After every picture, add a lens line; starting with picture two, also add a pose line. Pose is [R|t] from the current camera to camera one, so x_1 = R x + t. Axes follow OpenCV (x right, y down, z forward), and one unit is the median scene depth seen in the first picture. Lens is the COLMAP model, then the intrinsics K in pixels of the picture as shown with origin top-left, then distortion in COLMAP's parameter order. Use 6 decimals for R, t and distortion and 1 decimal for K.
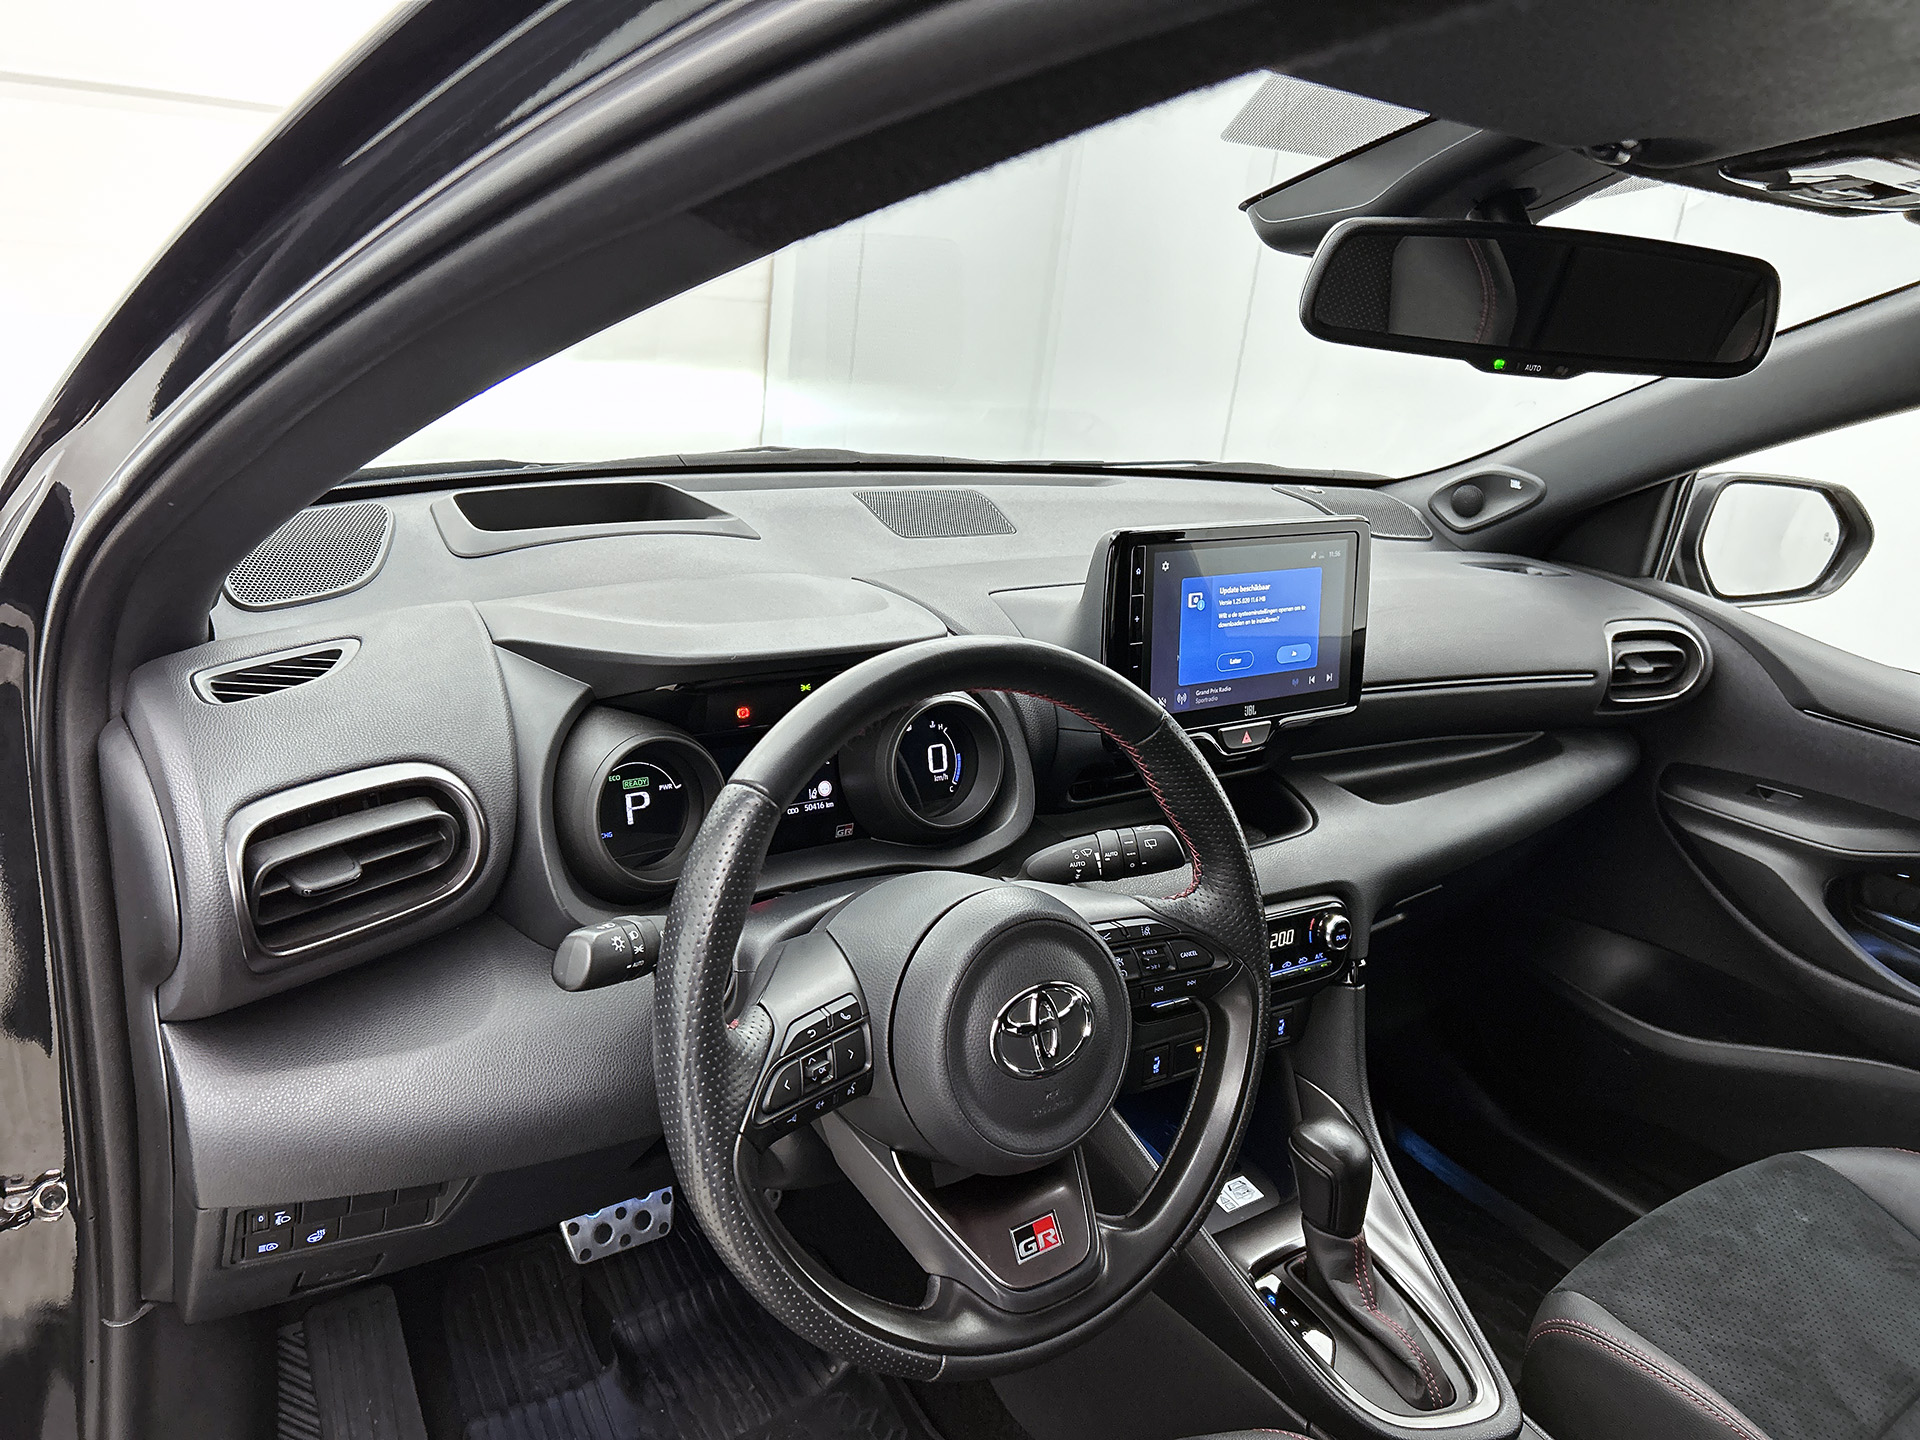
lens RADIAL K [[1489.2, 0, 959.3], [0, 1489.2, 700.4], [0, 0, 1]] dist [0.051827, -0.066776]
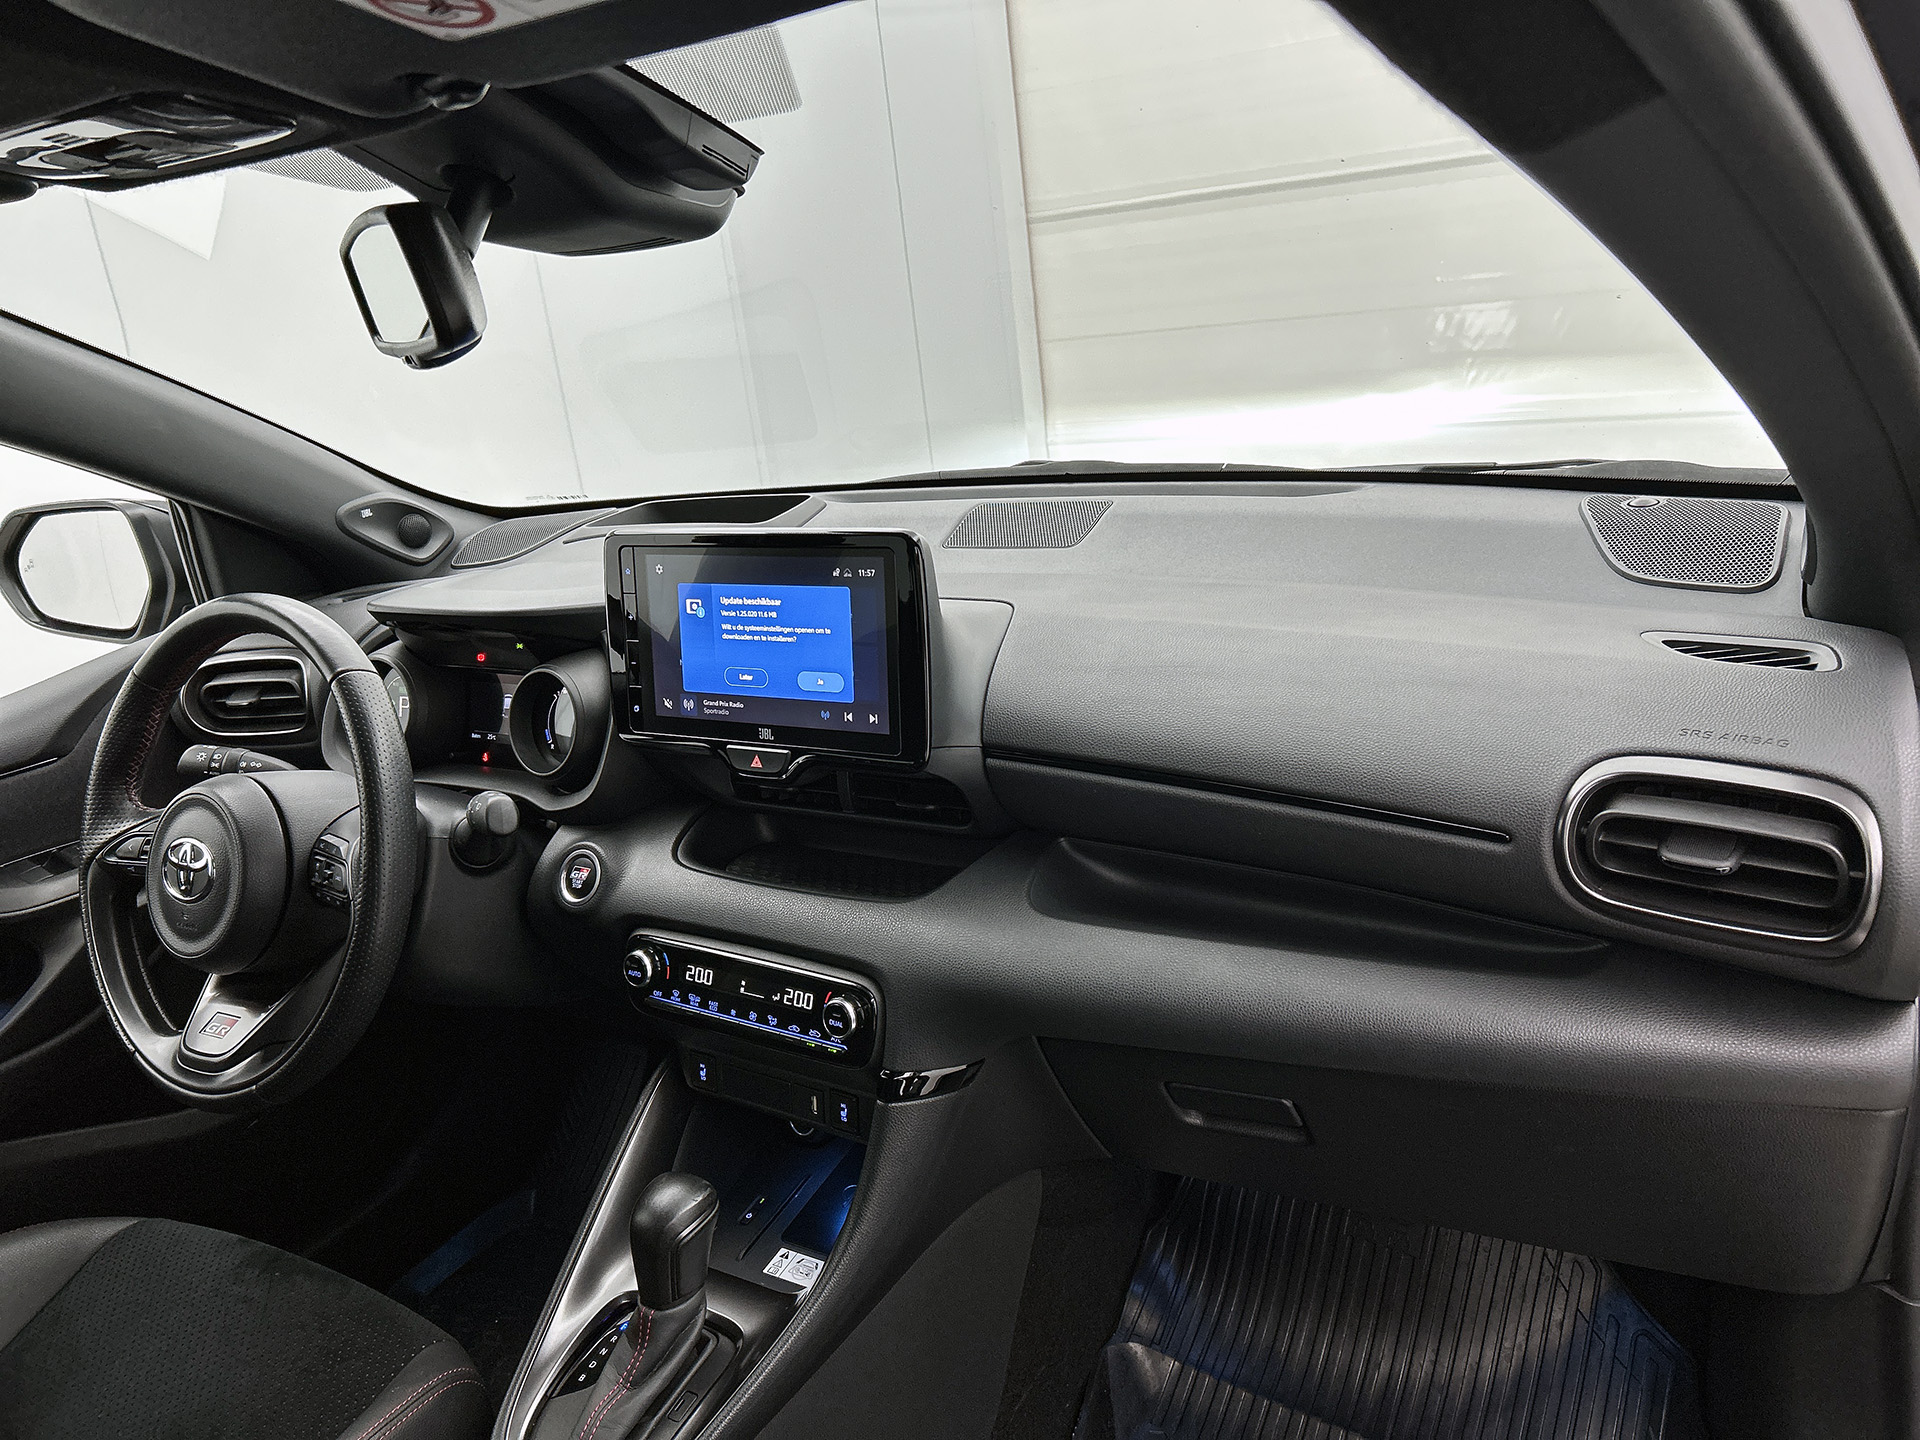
lens RADIAL K [[1489.2, 0, 913.6], [0, 1489.2, 681.5], [0, 0, 1]] dist [0.051827, -0.066776]
pose [[0.345169, 0.114238, -0.931562, 1.111952], [-0.138797, 0.987864, 0.069714, -0.105259], [0.928221, 0.105235, 0.356836, 0.771698]]
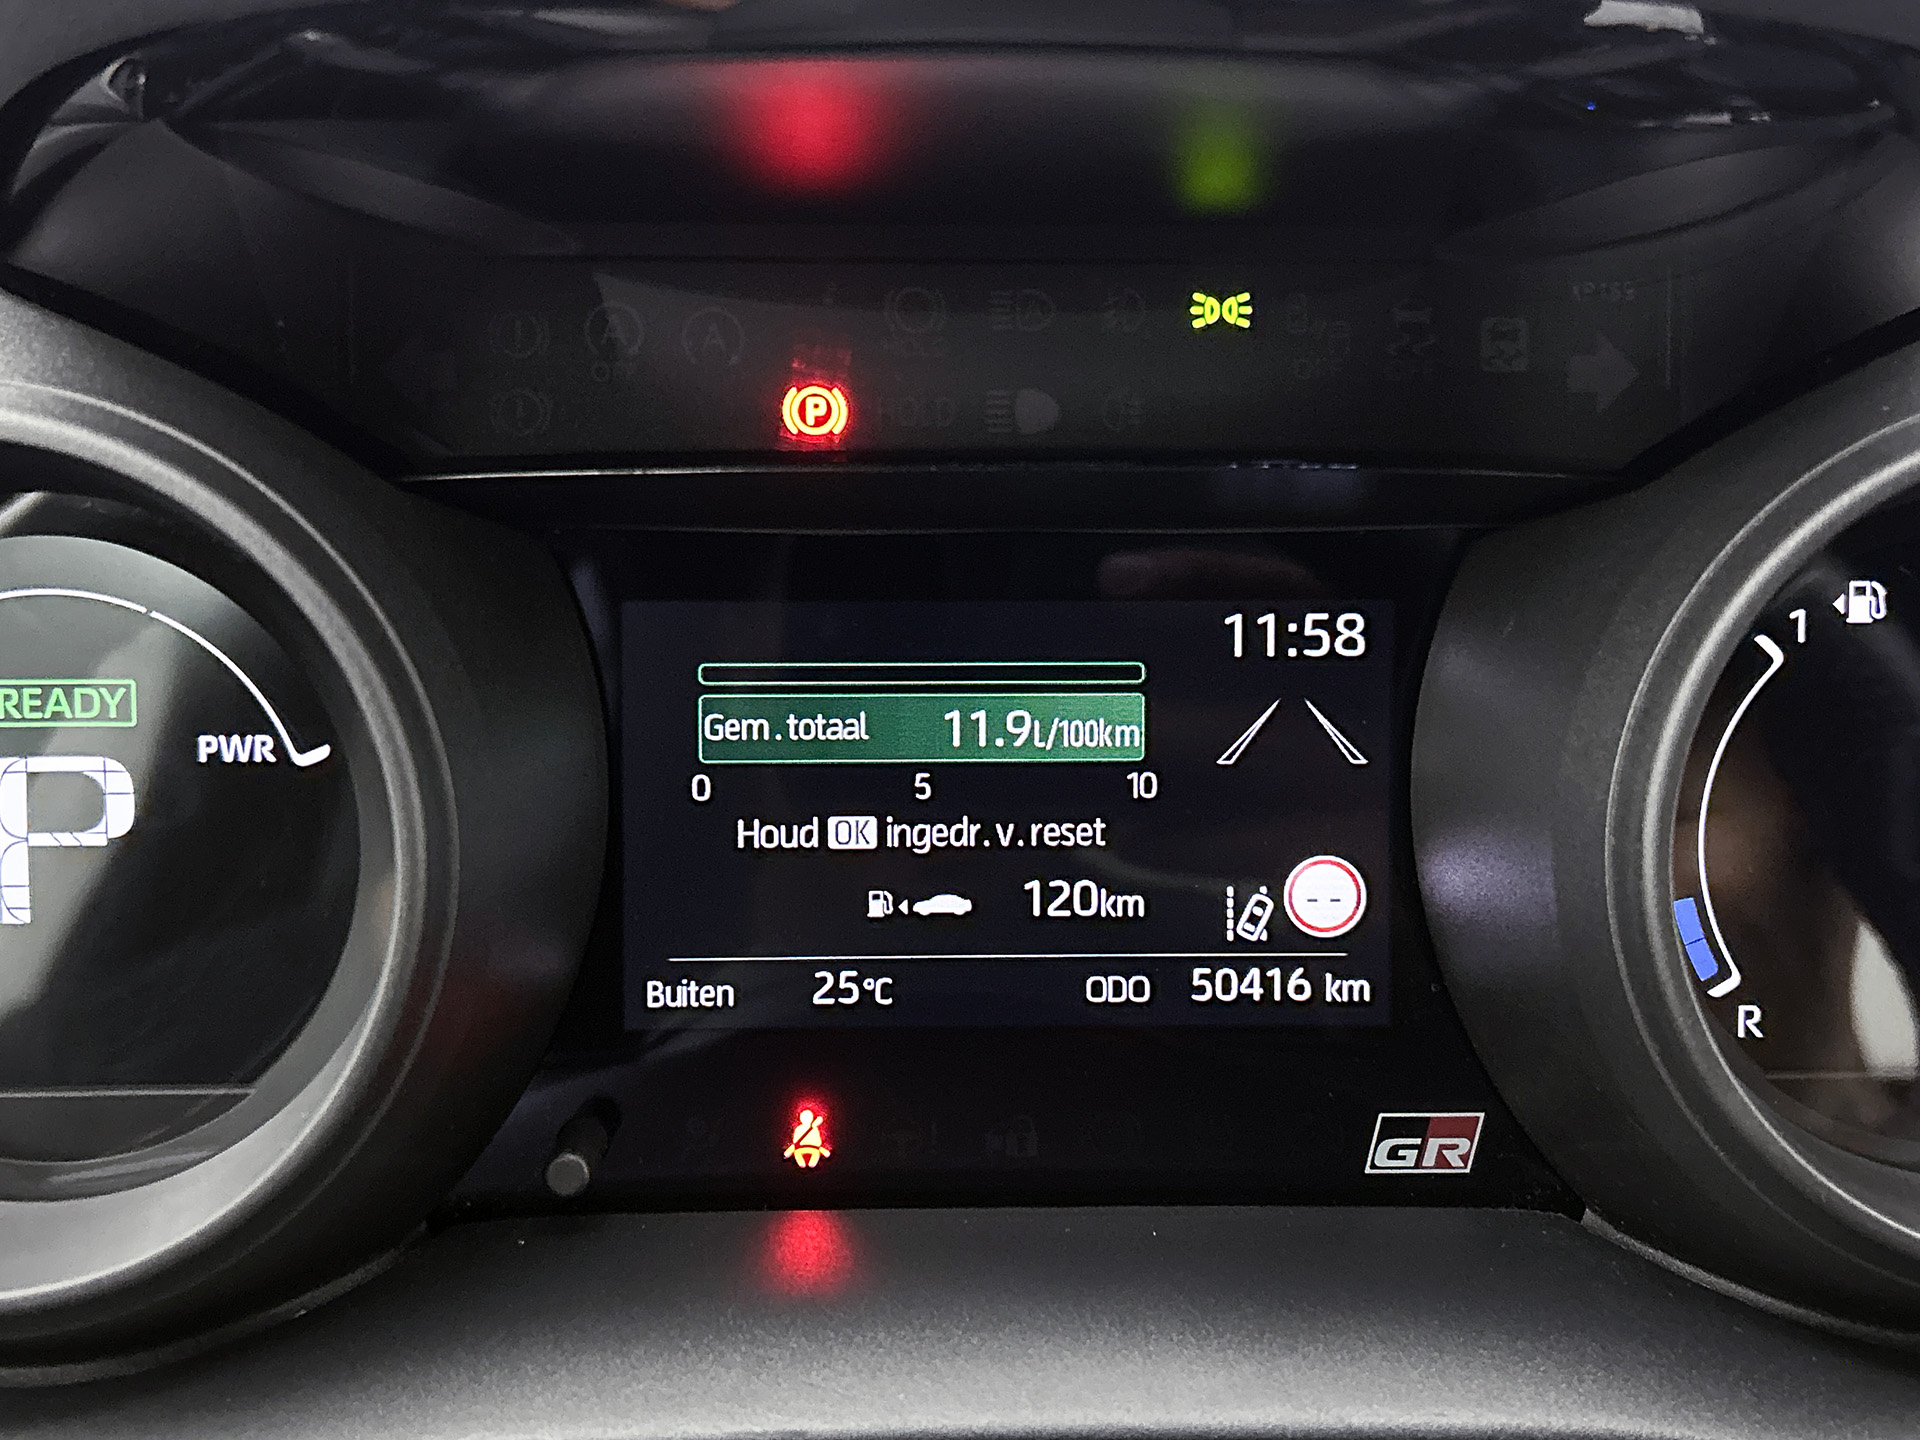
lens RADIAL K [[2090.4, 0, 998.3], [0, 2090.4, 693.4], [0, 0, 1]] dist [0.042618, 0.000000]
pose [[0.817171, 0.091500, -0.569086, 0.019247], [-0.101763, 0.994713, 0.013810, 0.032186], [0.567341, 0.046627, 0.822162, 0.703414]]
